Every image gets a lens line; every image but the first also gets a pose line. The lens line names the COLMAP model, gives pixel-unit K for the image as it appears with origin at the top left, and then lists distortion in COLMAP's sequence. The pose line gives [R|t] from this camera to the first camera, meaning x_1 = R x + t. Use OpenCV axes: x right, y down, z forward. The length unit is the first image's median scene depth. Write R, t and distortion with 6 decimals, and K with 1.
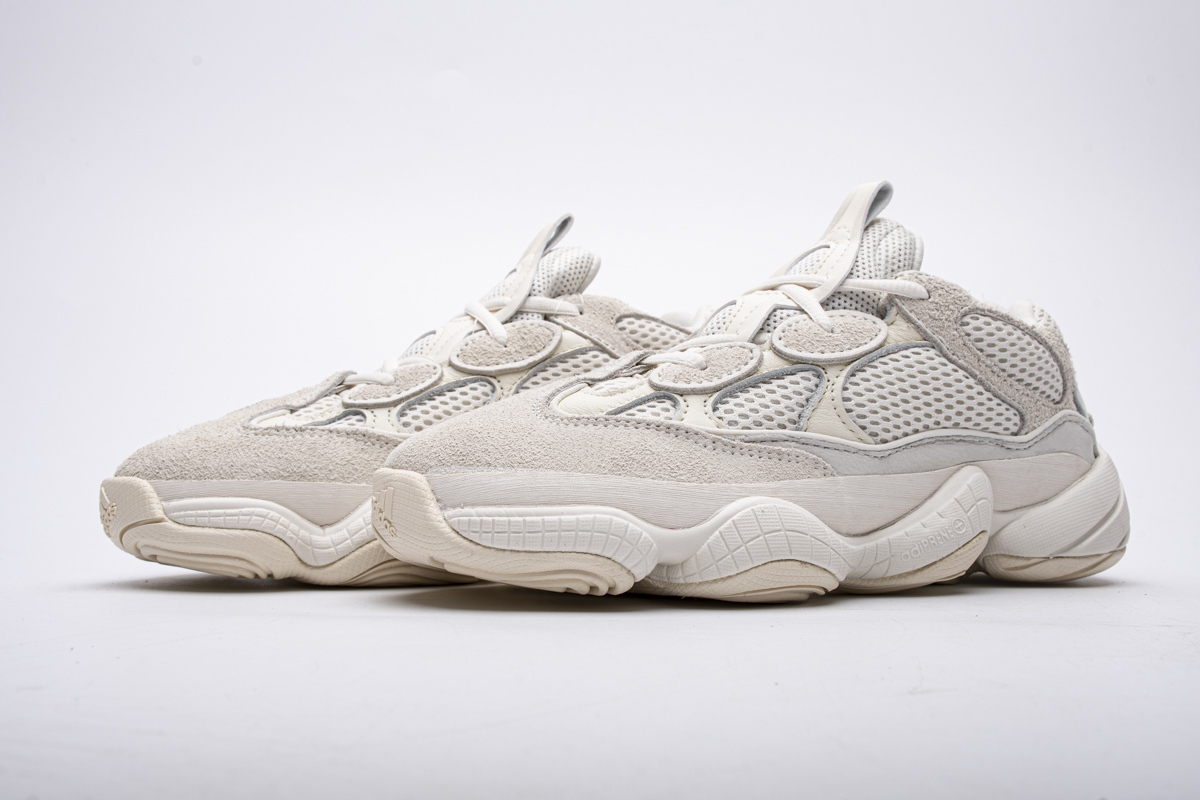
lens RADIAL K [[1476.1, 0, 602.3], [0, 1476.1, 401.8], [0, 0, 1]] dist [0.033756, 0.000000]
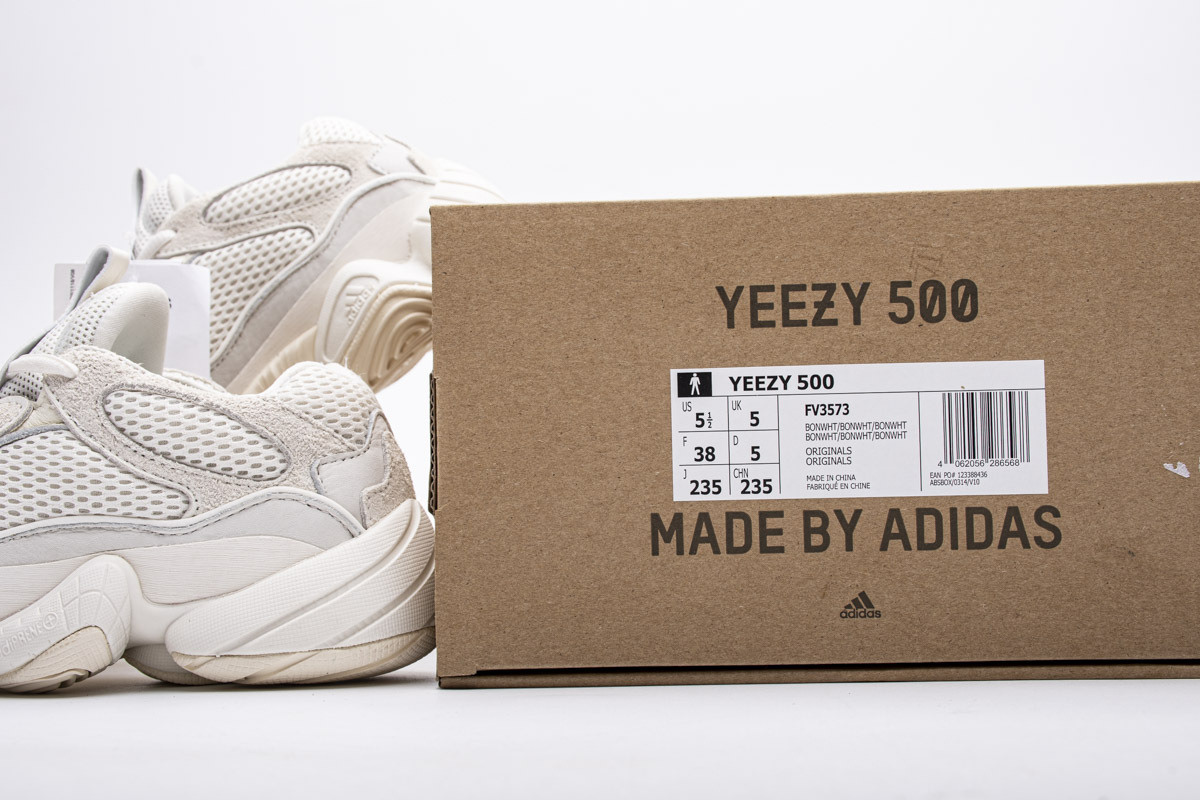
lens RADIAL K [[1476.1, 0, 601.6], [0, 1476.1, 387.0], [0, 0, 1]] dist [0.033756, 0.000000]
pose [[0.827917, -0.074287, -0.555909, 1.069382], [0.049124, 0.996985, -0.060068, 0.009766], [0.558695, 0.022423, 0.829070, 0.415426]]
